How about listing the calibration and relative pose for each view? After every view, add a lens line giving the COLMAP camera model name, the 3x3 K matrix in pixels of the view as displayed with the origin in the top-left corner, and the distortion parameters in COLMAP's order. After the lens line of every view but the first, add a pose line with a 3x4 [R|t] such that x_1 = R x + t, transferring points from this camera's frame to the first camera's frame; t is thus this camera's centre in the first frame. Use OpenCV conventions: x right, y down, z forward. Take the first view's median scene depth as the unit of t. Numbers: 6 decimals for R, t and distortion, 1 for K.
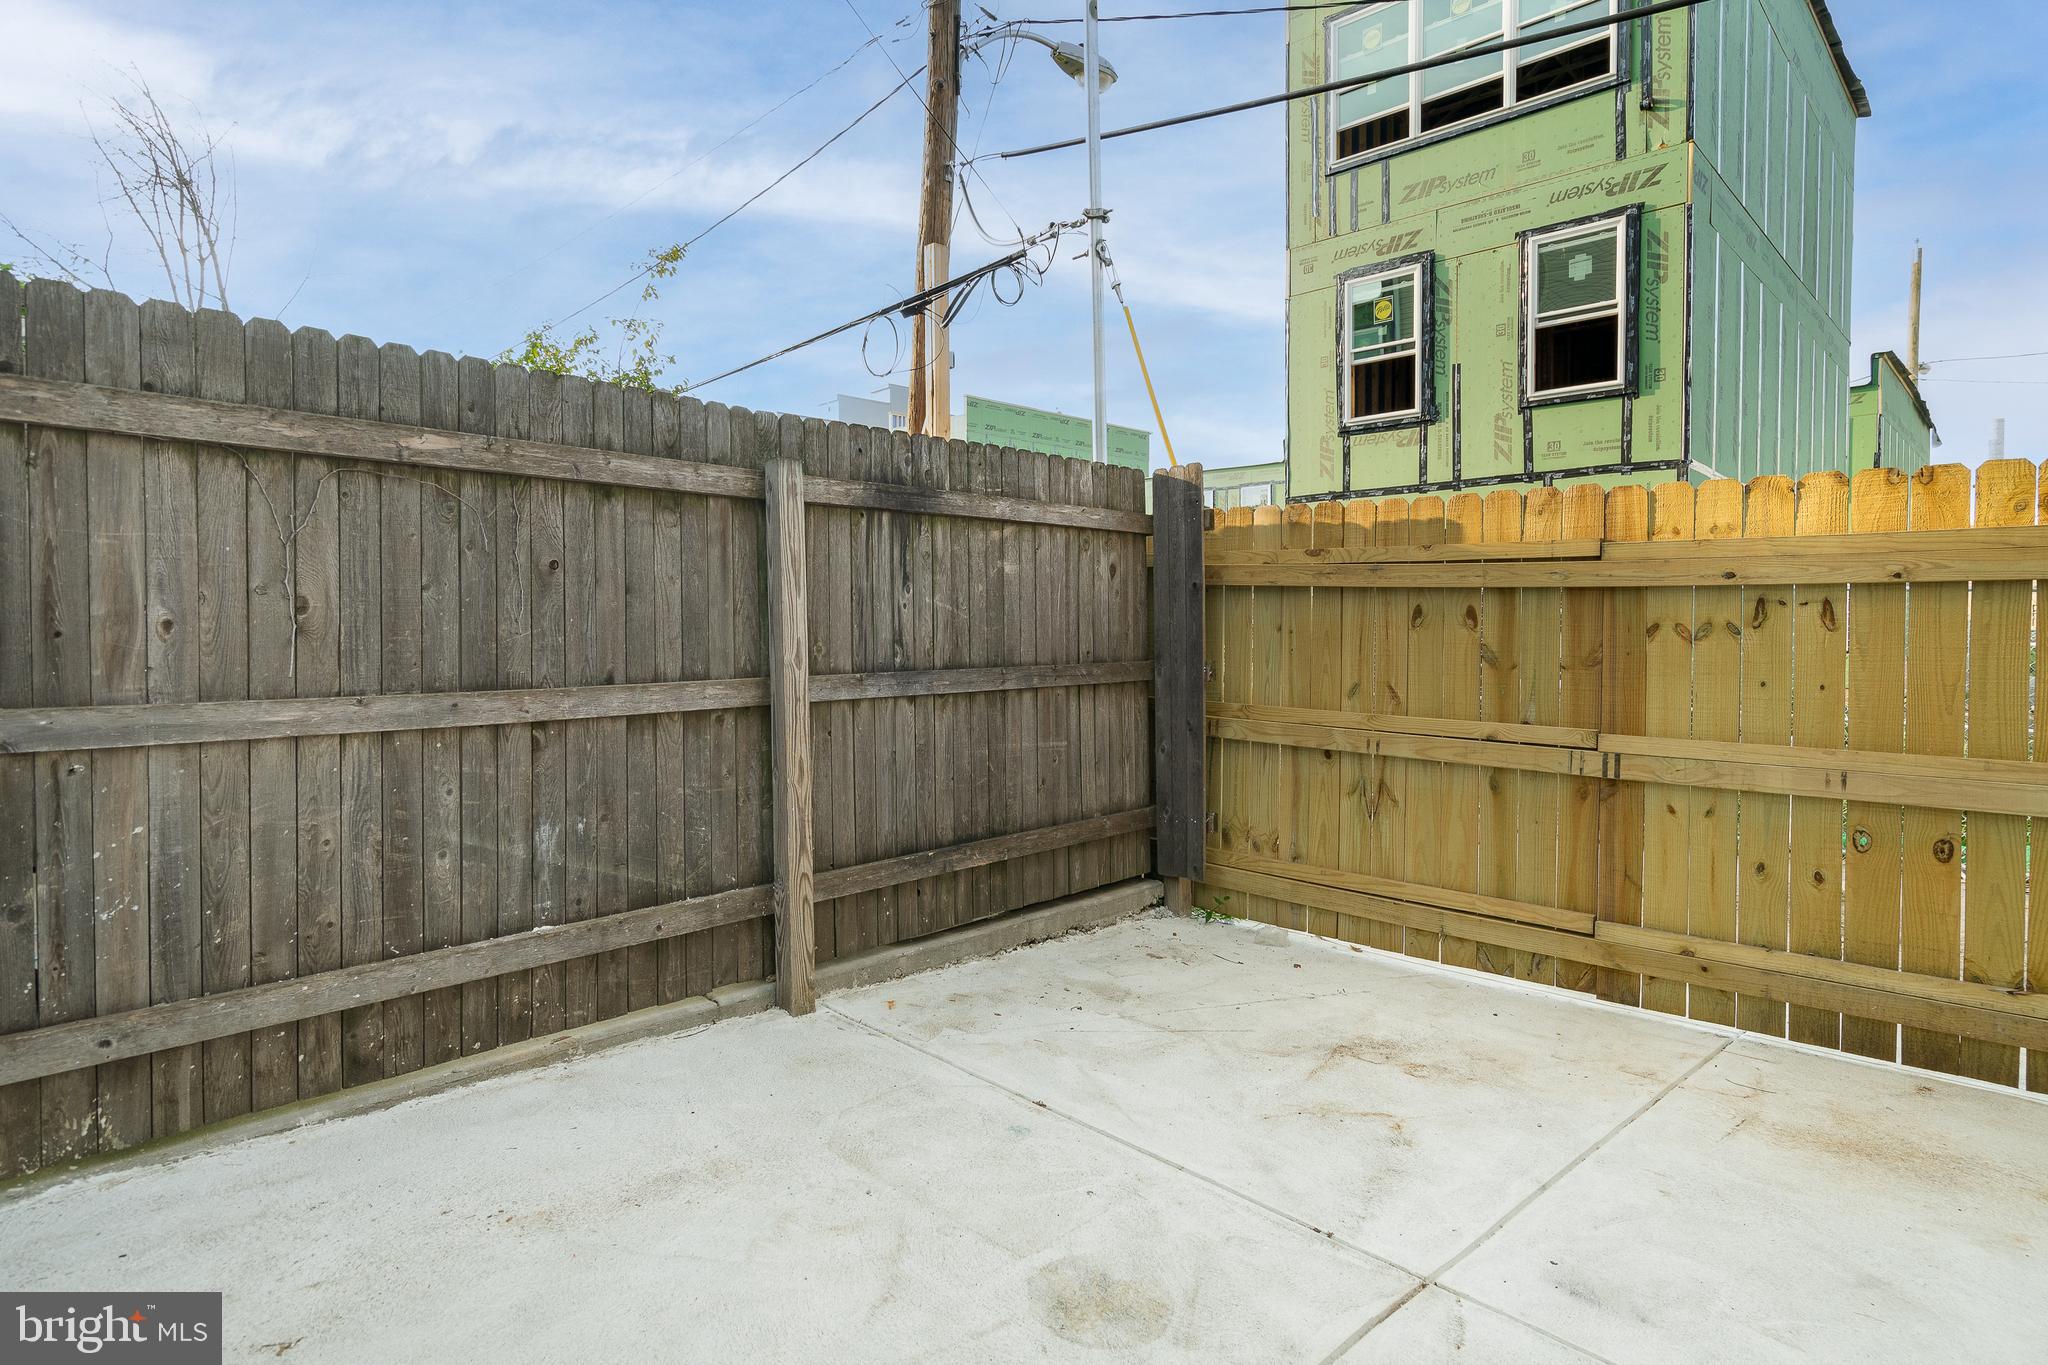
lens RADIAL K [[1111.9, 0, 1025.1], [0, 1111.9, 645.9], [0, 0, 1]] dist [0.002772, -0.000018]
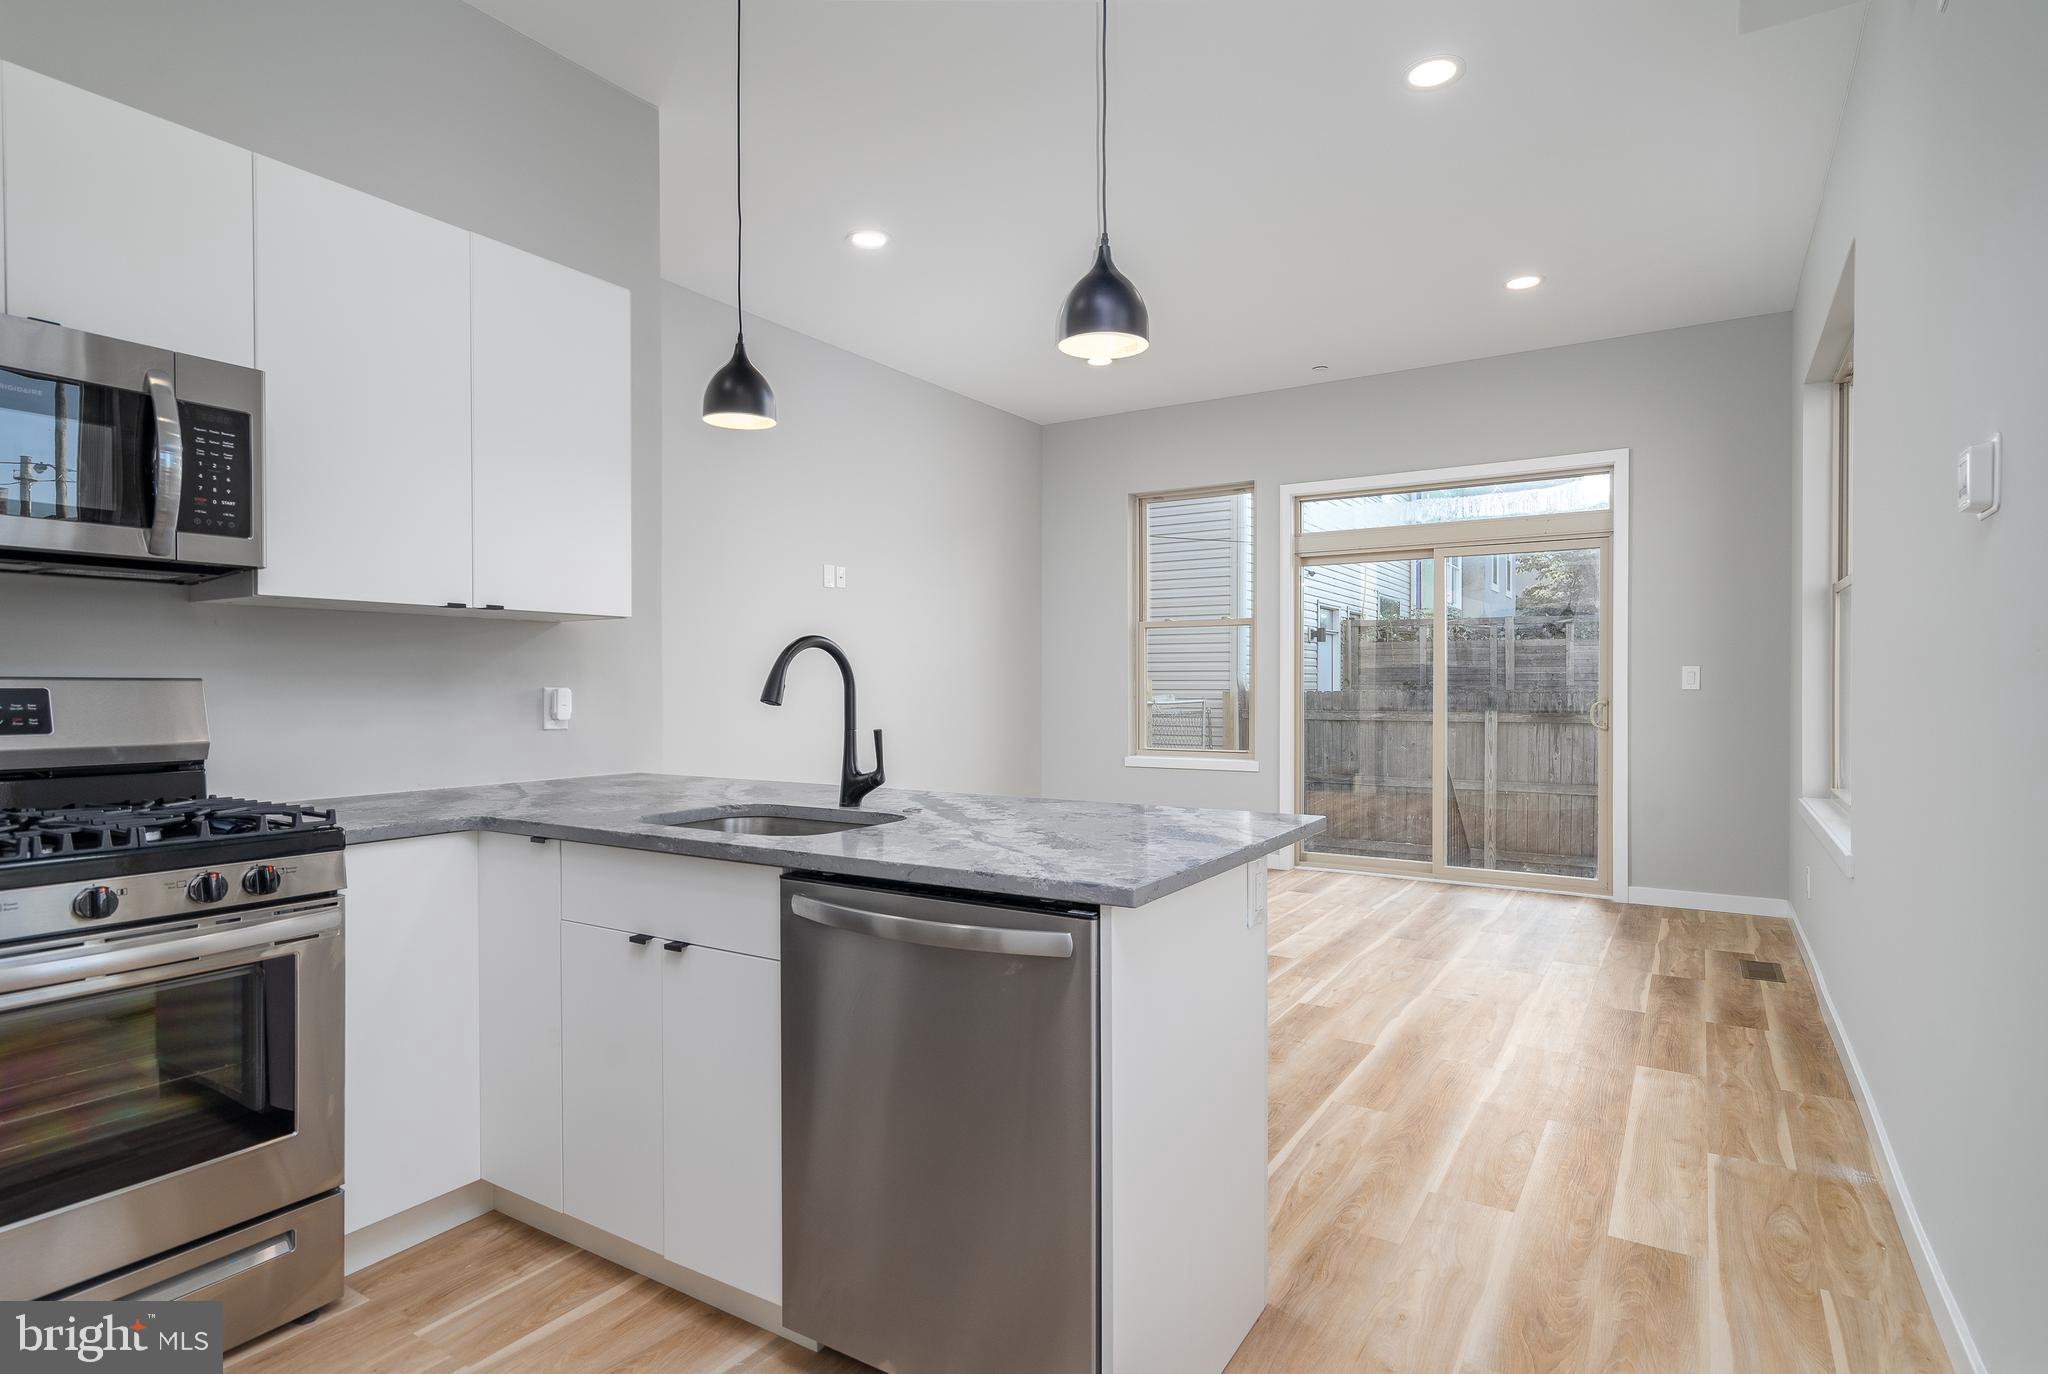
lens RADIAL K [[1051.7, 0, 1023.9], [0, 1051.7, 686.7], [0, 0, 1]] dist [0.004226, 0.000847]
pose [[0.211309, 0.010122, -0.977367, 2.015381], [-0.018414, 0.999810, 0.006373, -0.195596], [0.977246, 0.016650, 0.211455, -0.736112]]
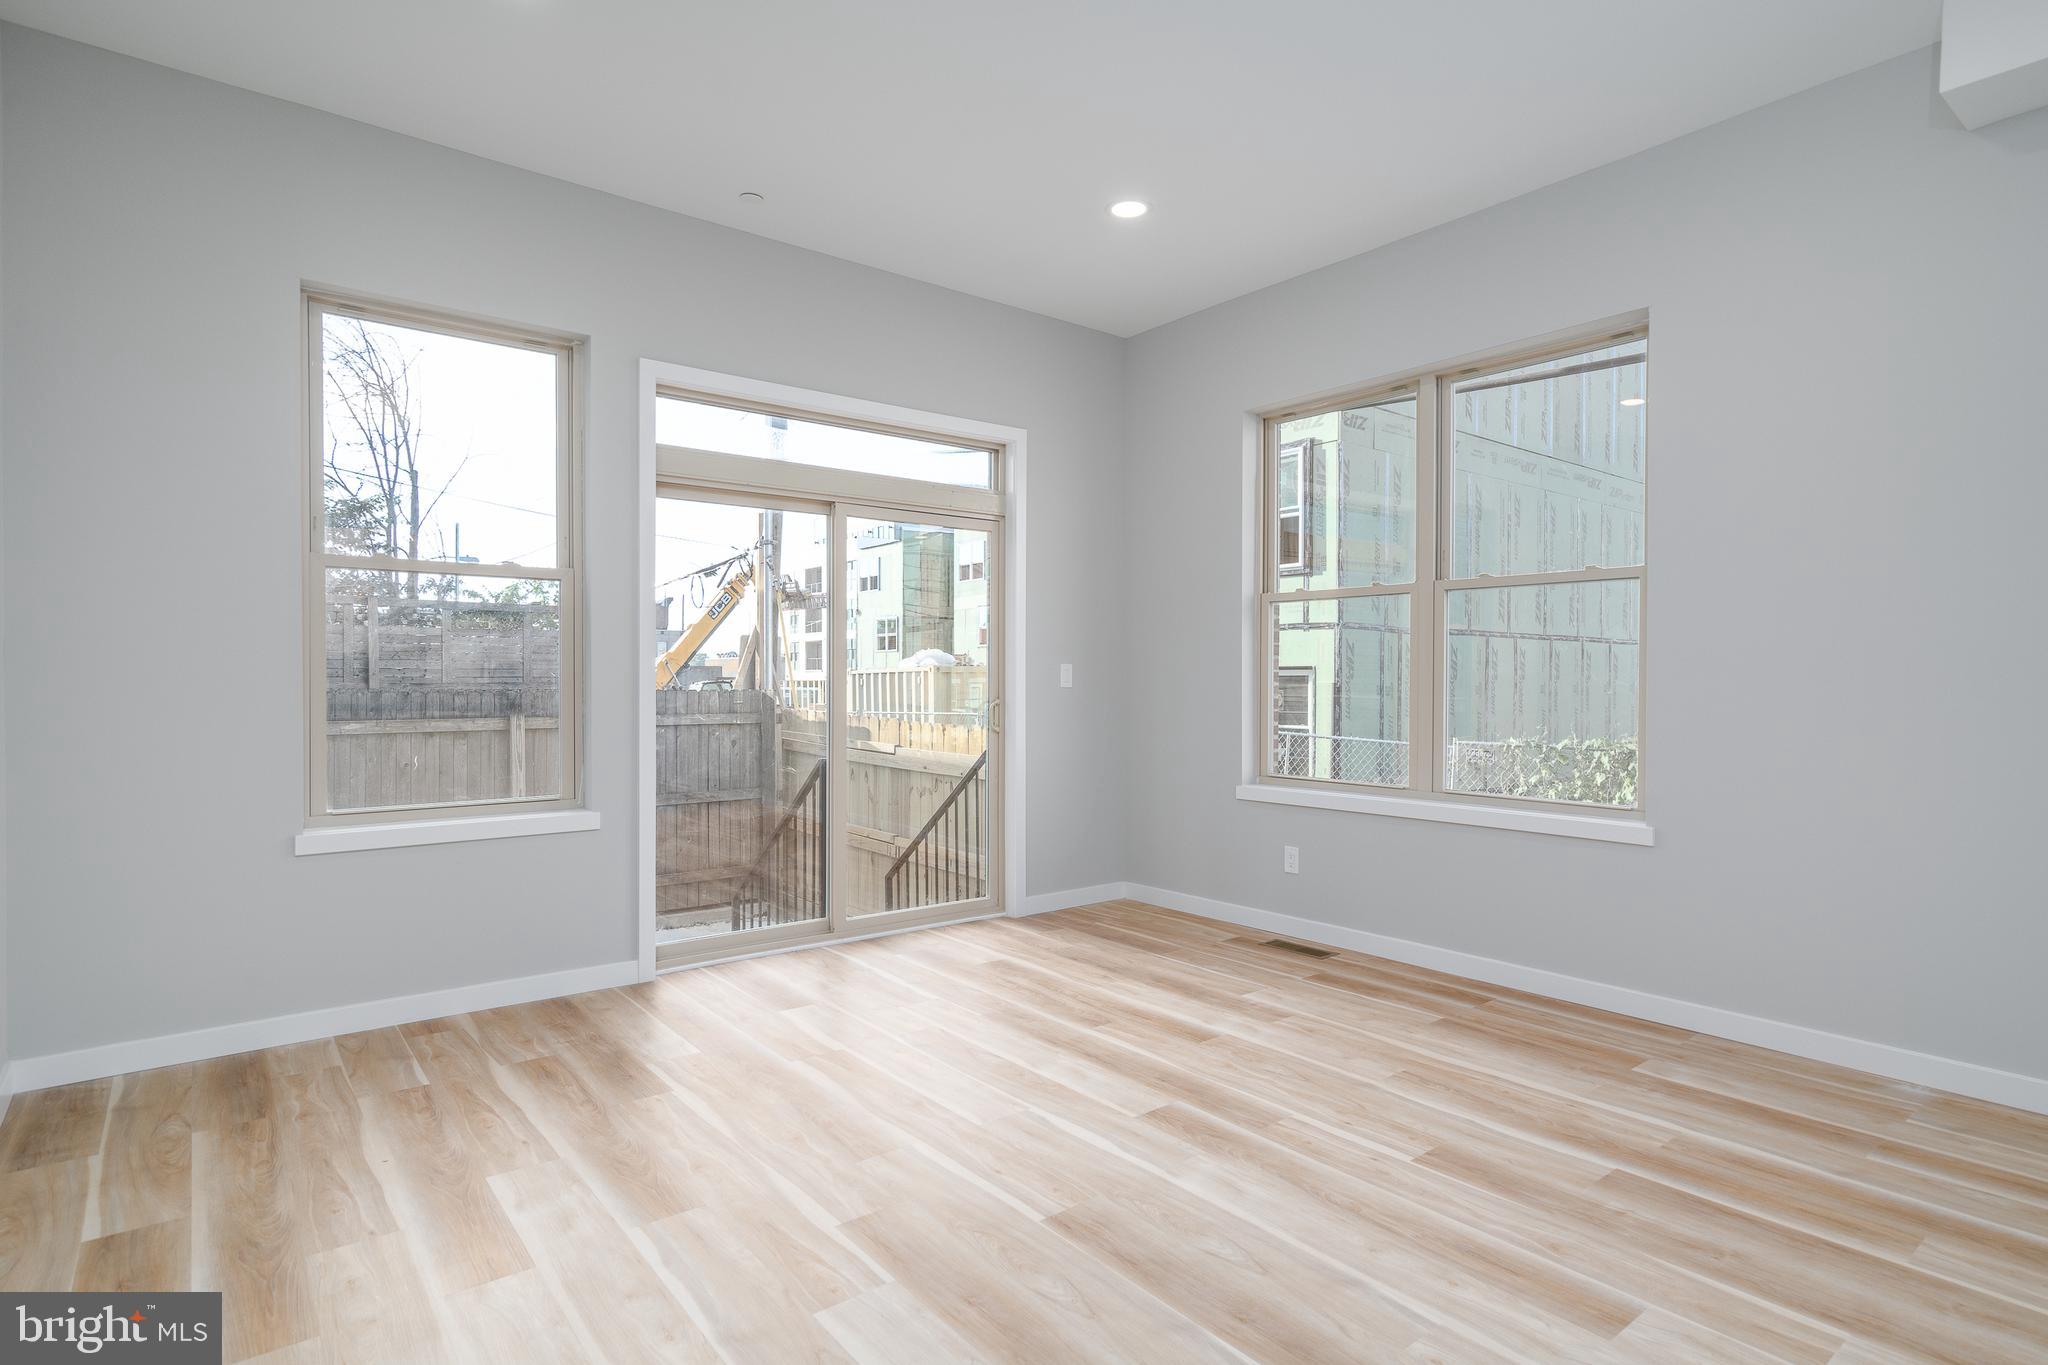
lens RADIAL K [[1051.7, 0, 1023.9], [0, 1051.7, 682.2], [0, 0, 1]] dist [0.004226, 0.000847]
pose [[0.991428, 0.008107, -0.130399, 1.002978], [-0.010142, 0.999837, -0.014951, -0.185135], [0.130256, 0.016145, 0.991349, -0.948068]]
